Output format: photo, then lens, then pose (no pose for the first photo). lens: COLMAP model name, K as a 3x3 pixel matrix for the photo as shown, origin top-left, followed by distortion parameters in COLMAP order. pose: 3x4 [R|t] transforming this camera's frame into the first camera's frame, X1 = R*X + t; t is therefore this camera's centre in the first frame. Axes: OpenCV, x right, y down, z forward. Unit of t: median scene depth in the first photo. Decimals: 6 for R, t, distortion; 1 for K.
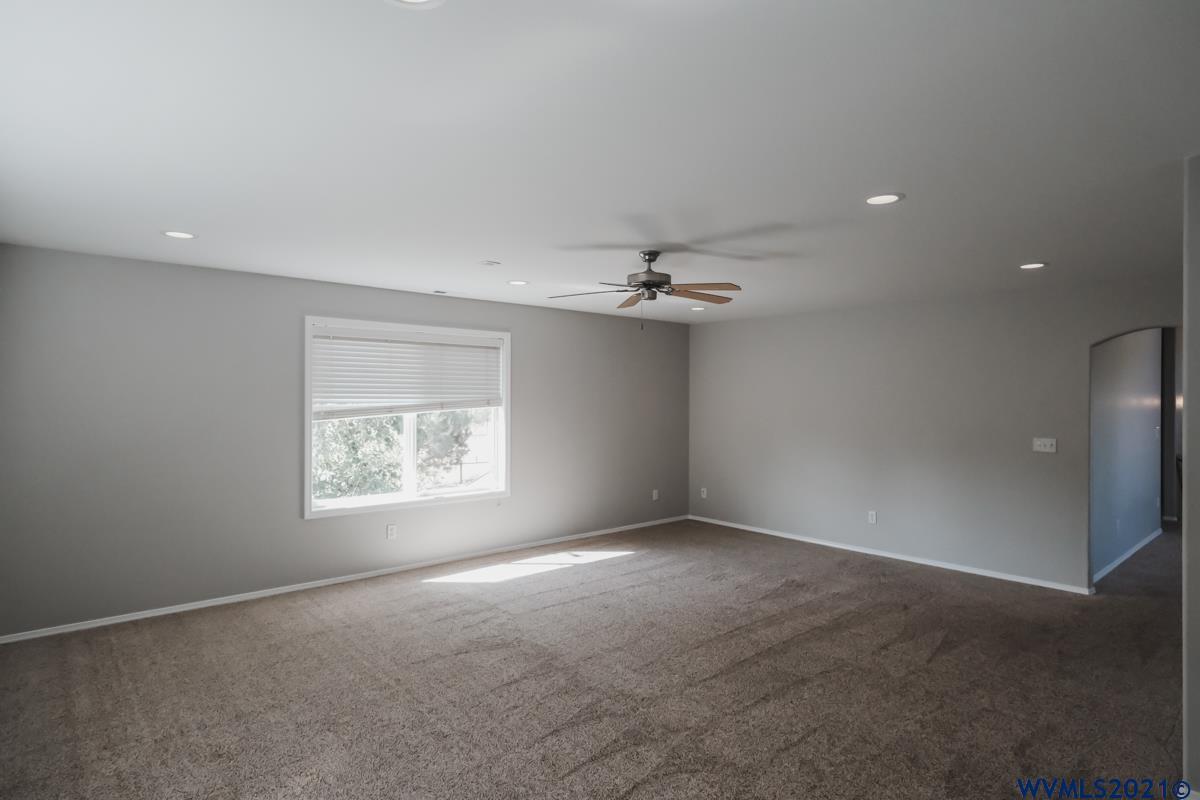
lens RADIAL K [[653.7, 0, 606.8], [0, 653.7, 397.9], [0, 0, 1]] dist [0.008549, -0.000465]
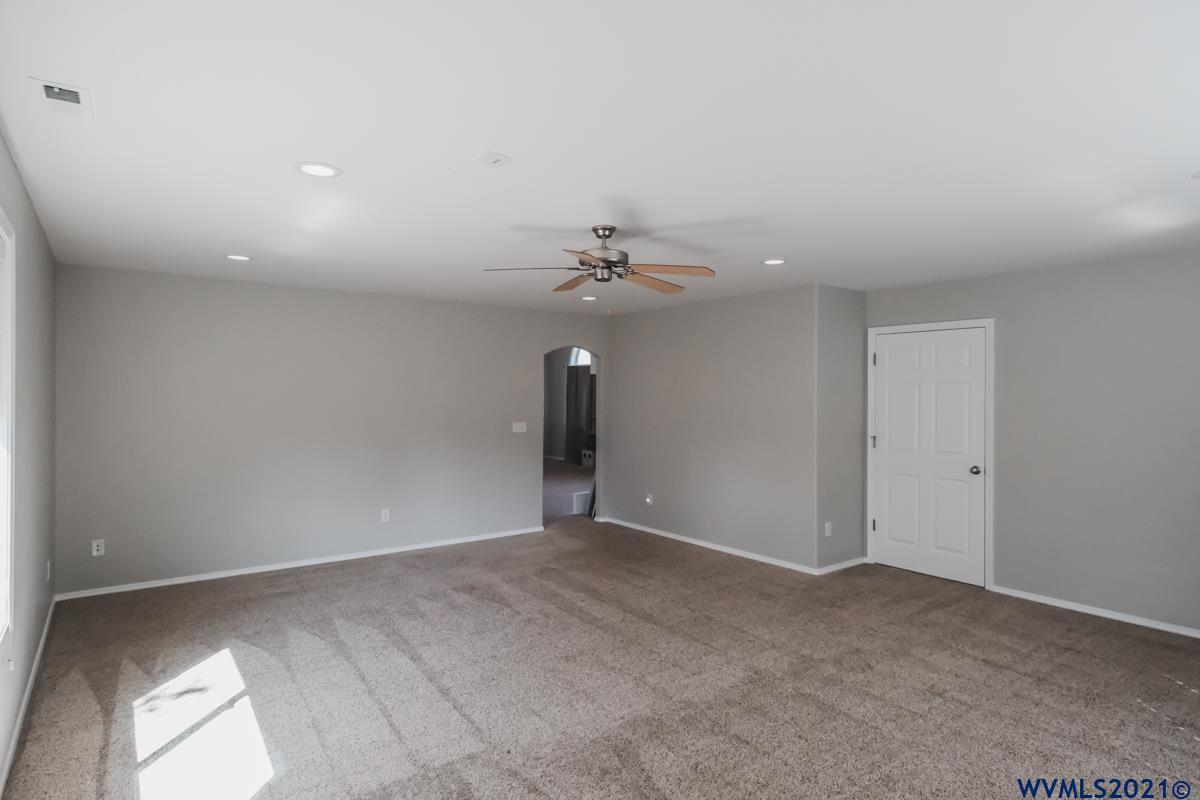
lens RADIAL K [[653.7, 0, 606.9], [0, 653.7, 398.9], [0, 0, 1]] dist [0.008549, -0.000465]
pose [[0.068688, -0.010232, 0.997586, -0.728596], [0.000086, 0.999947, 0.010250, 0.000732], [-0.997638, -0.000618, 0.068685, 0.837474]]
